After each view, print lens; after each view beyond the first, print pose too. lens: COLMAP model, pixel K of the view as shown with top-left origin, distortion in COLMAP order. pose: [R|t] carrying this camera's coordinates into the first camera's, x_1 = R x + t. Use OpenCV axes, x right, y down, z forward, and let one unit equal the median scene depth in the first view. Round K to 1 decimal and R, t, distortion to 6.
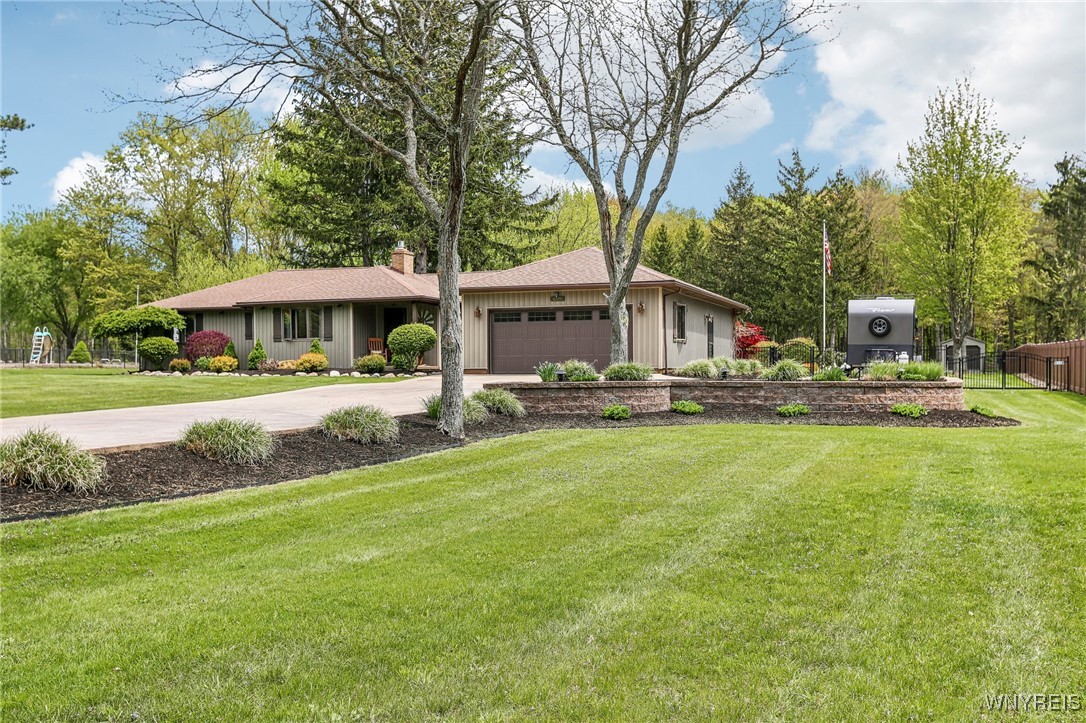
lens RADIAL K [[1099.5, 0, 543.0], [0, 1099.5, 361.5], [0, 0, 1]] dist [0.048466, 0.012717]
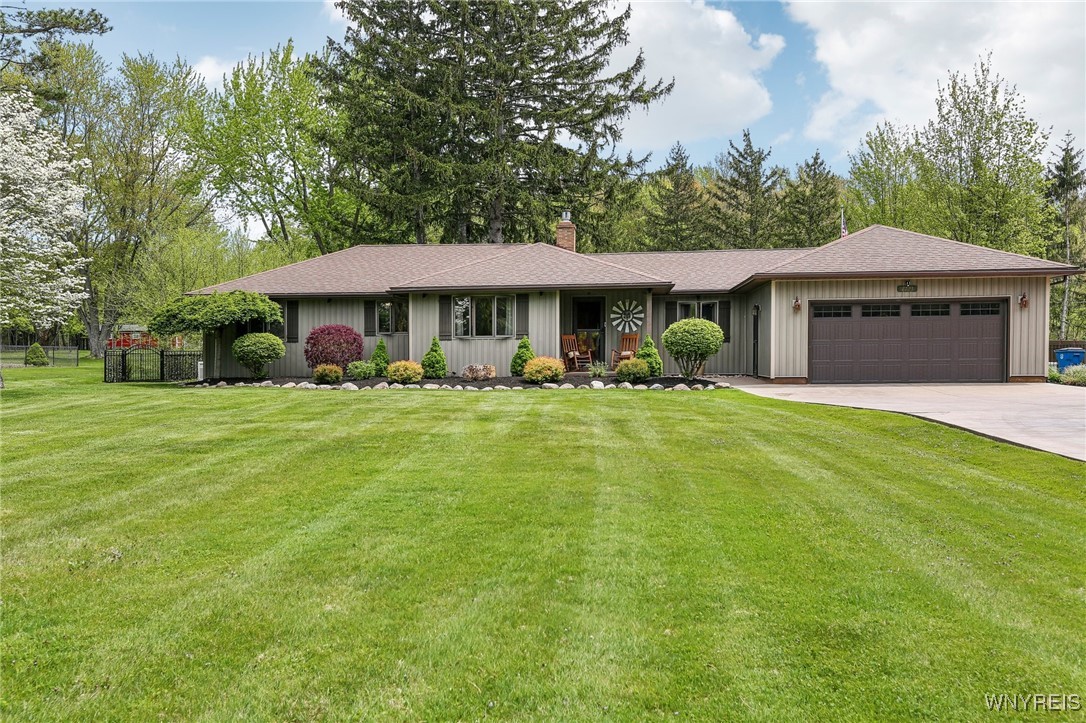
lens RADIAL K [[1099.5, 0, 543.0], [0, 1099.5, 361.5], [0, 0, 1]] dist [0.048466, 0.012717]
pose [[0.958605, -0.006625, 0.284662, -0.306662], [0.002902, 0.999905, 0.013499, -0.010496], [-0.284725, -0.012114, 0.958533, 0.202041]]
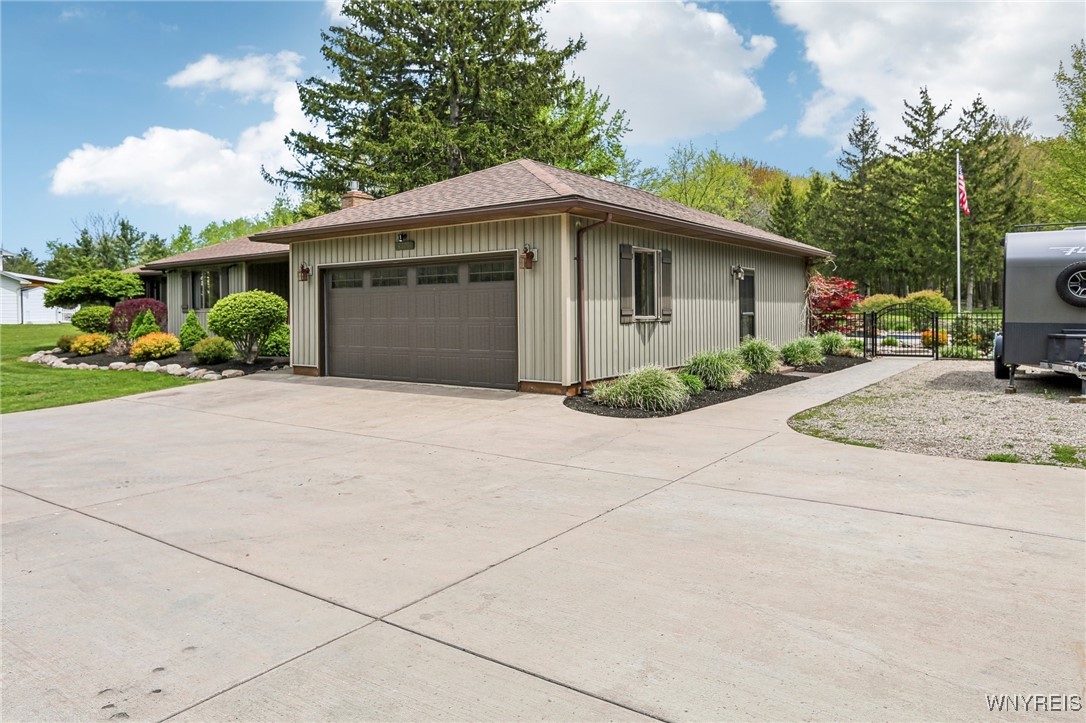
lens RADIAL K [[738.2, 0, 540.5], [0, 738.2, 297.3], [0, 0, 1]] dist [-0.003406, 0.049180]
pose [[0.963878, -0.010282, -0.266146, 0.115329], [0.009655, 0.999947, -0.003665, -0.019146], [0.266170, 0.000963, 0.963926, 0.436433]]
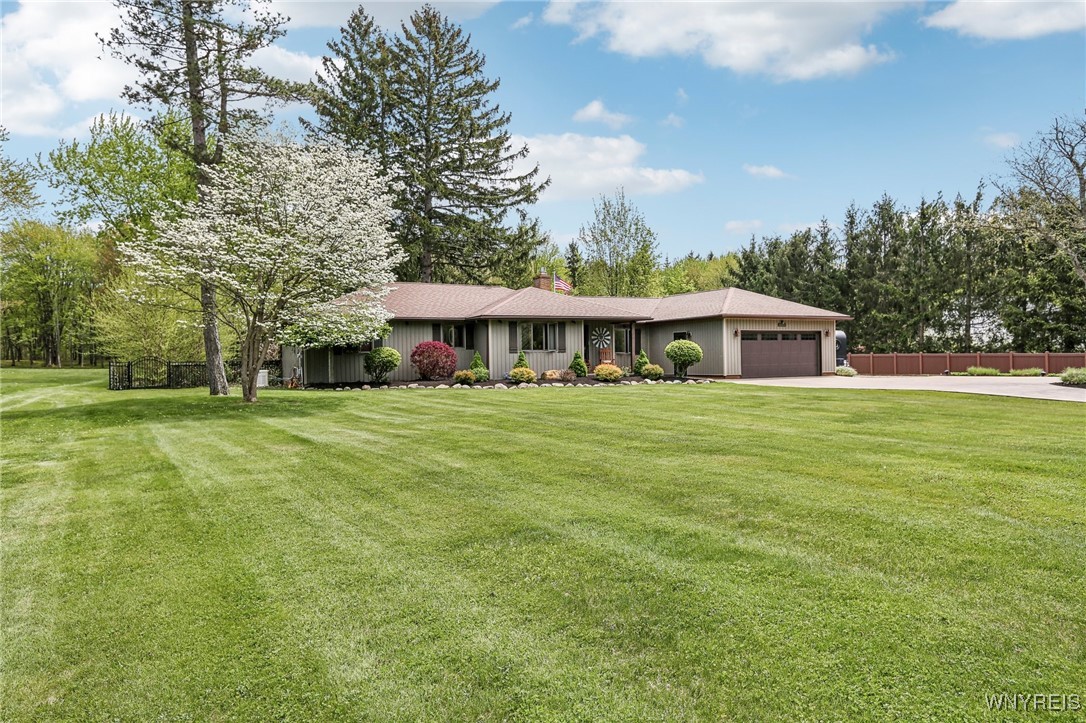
lens RADIAL K [[735.2, 0, 543.0], [0, 735.2, 361.5], [0, 0, 1]] dist [-0.004184, -0.000649]
pose [[0.665487, -0.007995, 0.746366, -0.592261], [0.003997, 0.999966, 0.007147, -0.011639], [-0.746398, -0.001773, 0.665497, 0.392583]]
